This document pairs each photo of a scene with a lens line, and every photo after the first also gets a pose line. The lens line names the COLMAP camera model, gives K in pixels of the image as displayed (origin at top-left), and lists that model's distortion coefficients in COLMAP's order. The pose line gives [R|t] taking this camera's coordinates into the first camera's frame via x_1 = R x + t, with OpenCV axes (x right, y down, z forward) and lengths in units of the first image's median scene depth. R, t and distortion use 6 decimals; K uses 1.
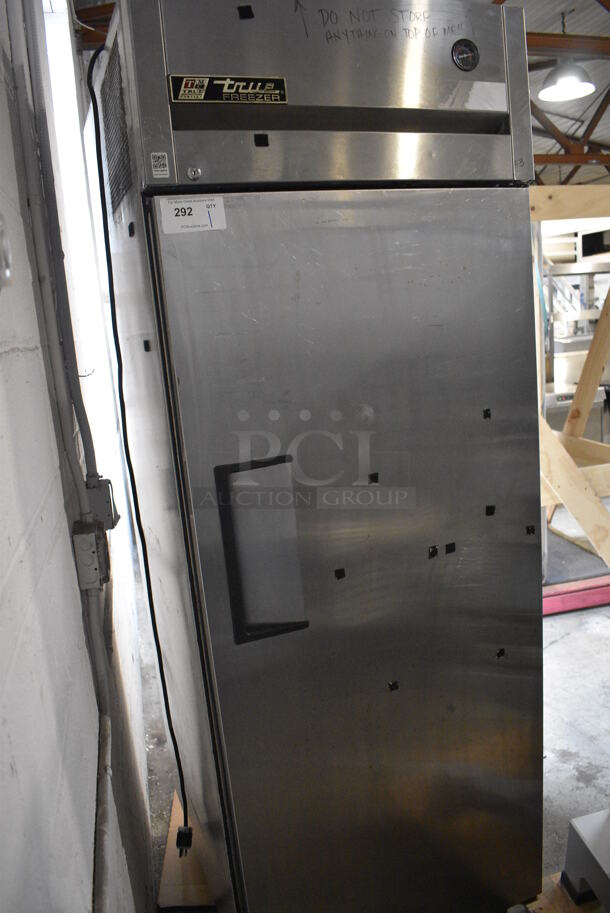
lens RADIAL K [[713.8, 0, 311.3], [0, 713.8, 454.4], [0, 0, 1]] dist [-0.101857, 0.023557]
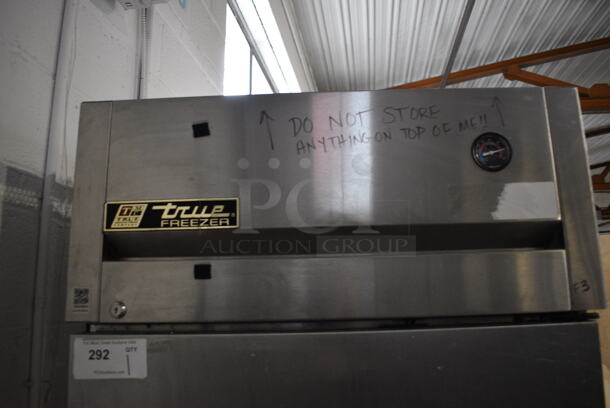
lens RADIAL K [[476.9, 0, 305.4], [0, 476.9, 201.4], [0, 0, 1]] dist [-0.101857, 0.023557]
pose [[0.912533, -0.009454, -0.408893, 0.275697], [-0.134651, 0.937057, -0.322170, -0.366685], [0.386202, 0.349049, 0.853823, 0.542829]]
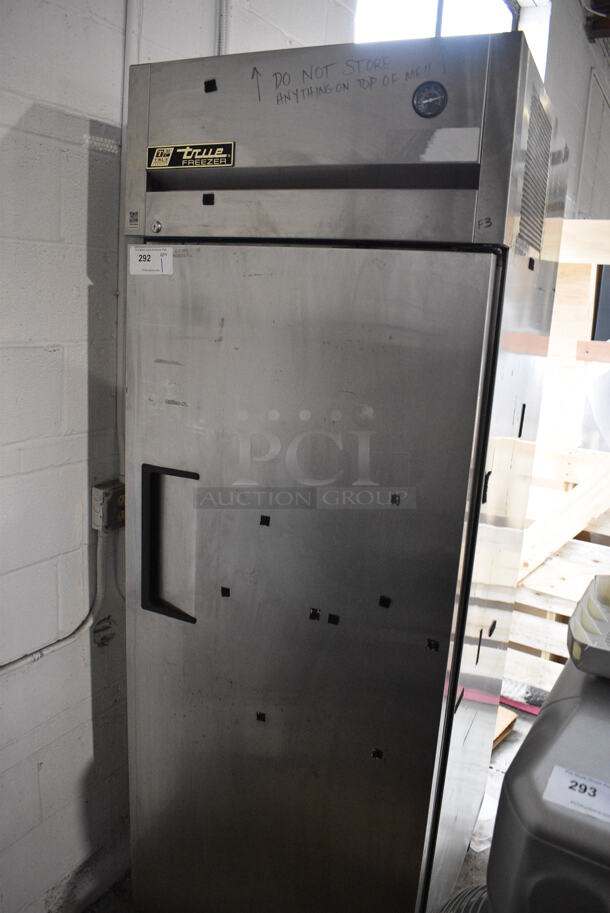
lens RADIAL K [[713.8, 0, 310.0], [0, 713.8, 452.1], [0, 0, 1]] dist [-0.101857, 0.023557]
pose [[0.683919, 0.277927, -0.674545, 0.936501], [-0.254571, 0.957392, 0.136357, -0.257333], [0.683702, 0.078462, 0.725531, 0.320625]]
